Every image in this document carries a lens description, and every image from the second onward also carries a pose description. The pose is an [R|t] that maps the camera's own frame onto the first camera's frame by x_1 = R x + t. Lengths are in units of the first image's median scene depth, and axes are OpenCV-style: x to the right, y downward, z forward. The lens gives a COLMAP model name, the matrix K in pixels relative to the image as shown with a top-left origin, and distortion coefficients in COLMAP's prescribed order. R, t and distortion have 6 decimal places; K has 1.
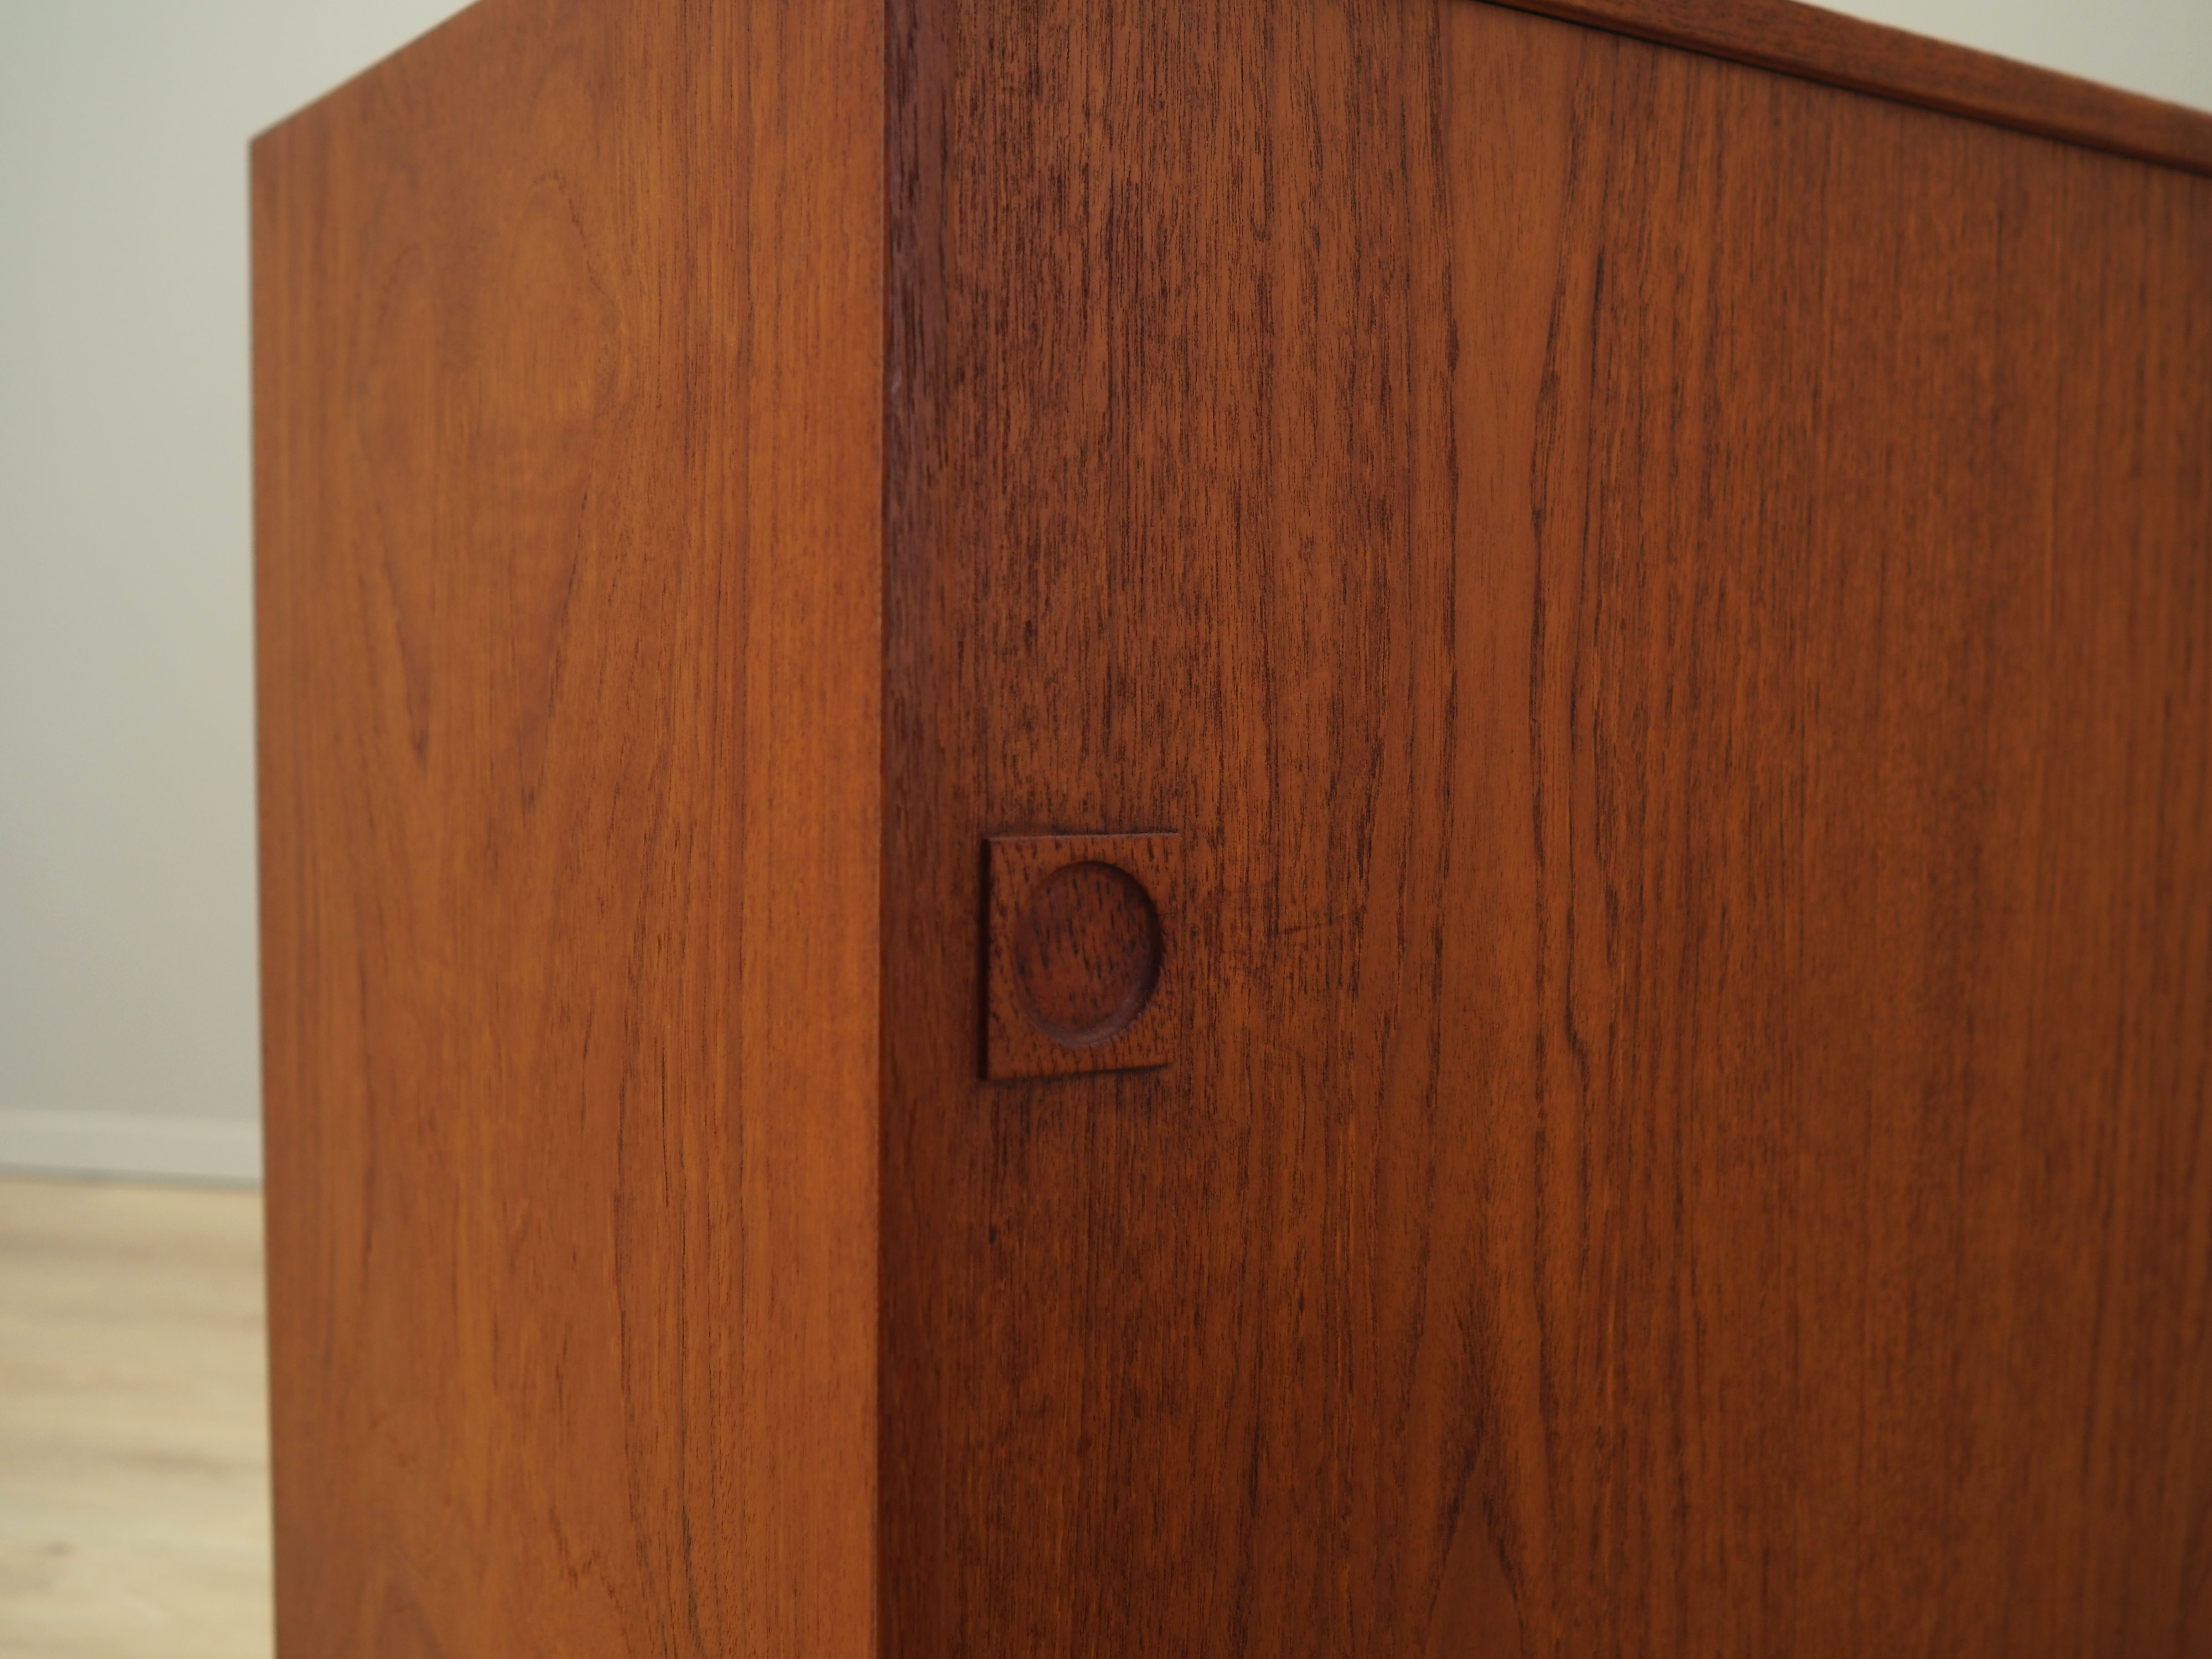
lens RADIAL K [[2367.3, 0, 1018.4], [0, 2367.3, 831.8], [0, 0, 1]] dist [-0.027832, 0.000000]
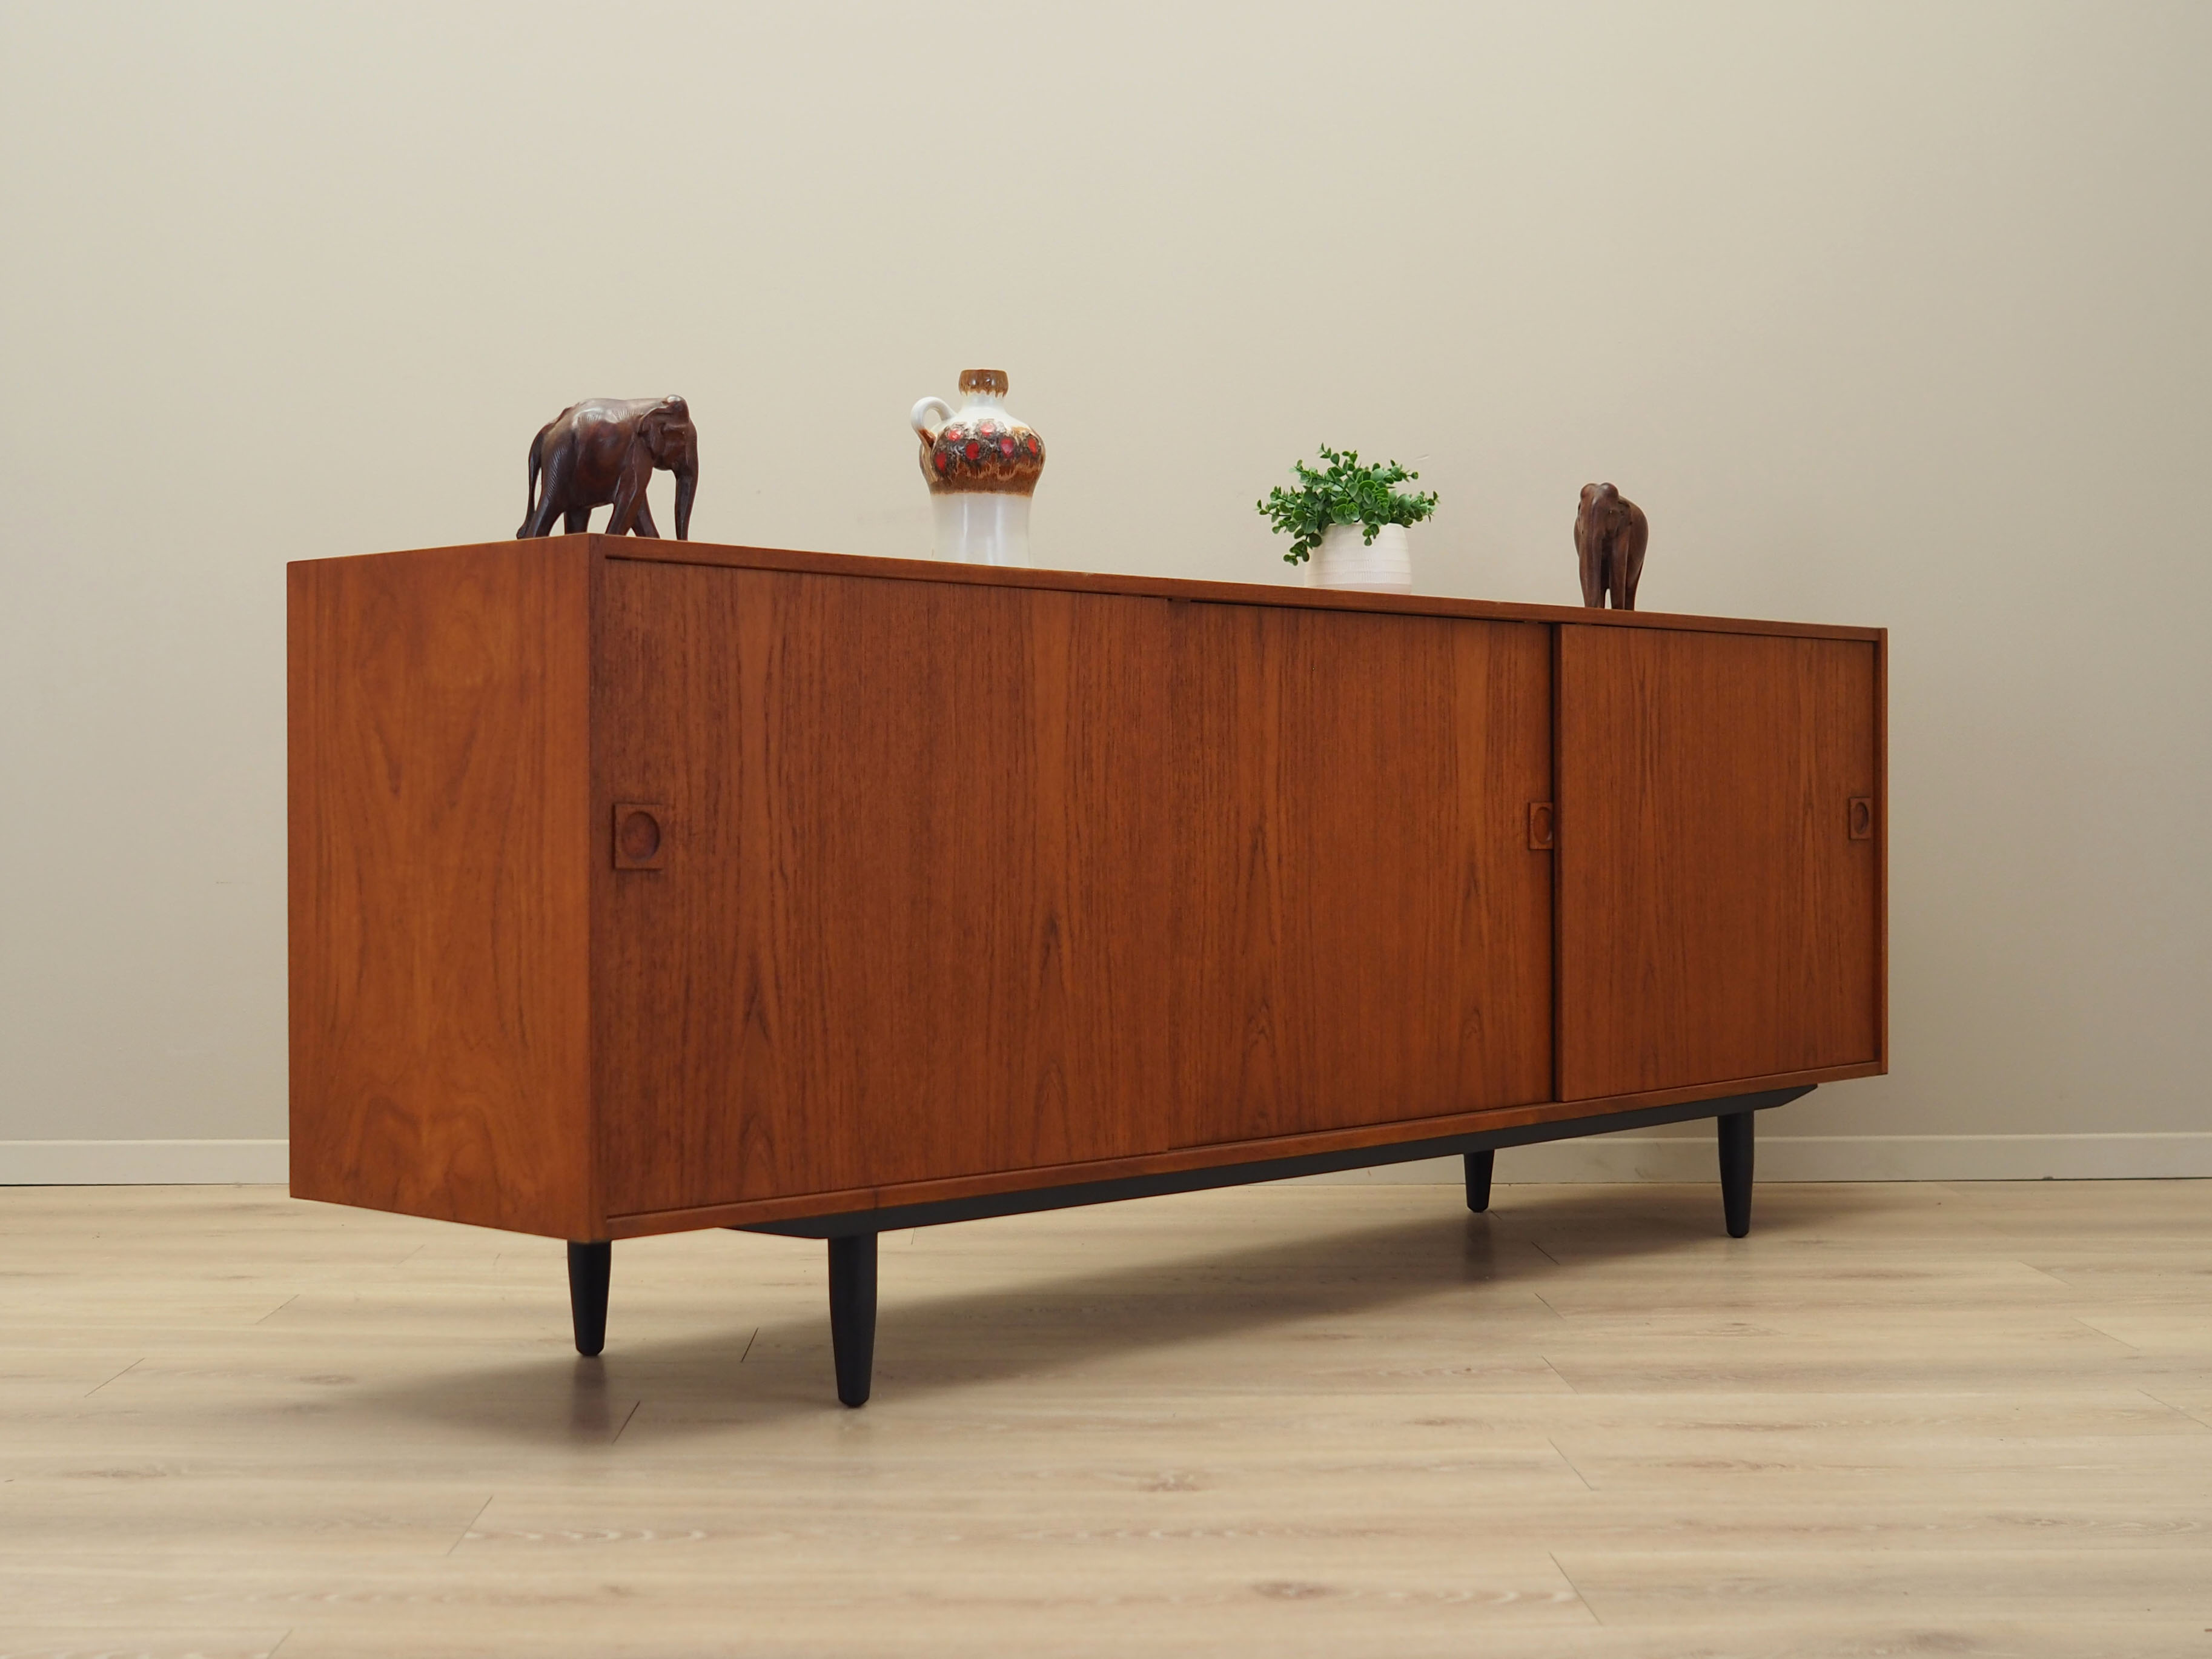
lens RADIAL K [[3378.1, 0, 1110.5], [0, 3378.1, 805.1], [0, 0, 1]] dist [0.054686, 0.000000]
pose [[0.972604, -0.011415, 0.232186, -0.422300], [0.027628, 0.997391, -0.066697, 0.328280], [-0.230819, 0.071284, 0.970382, -3.770045]]
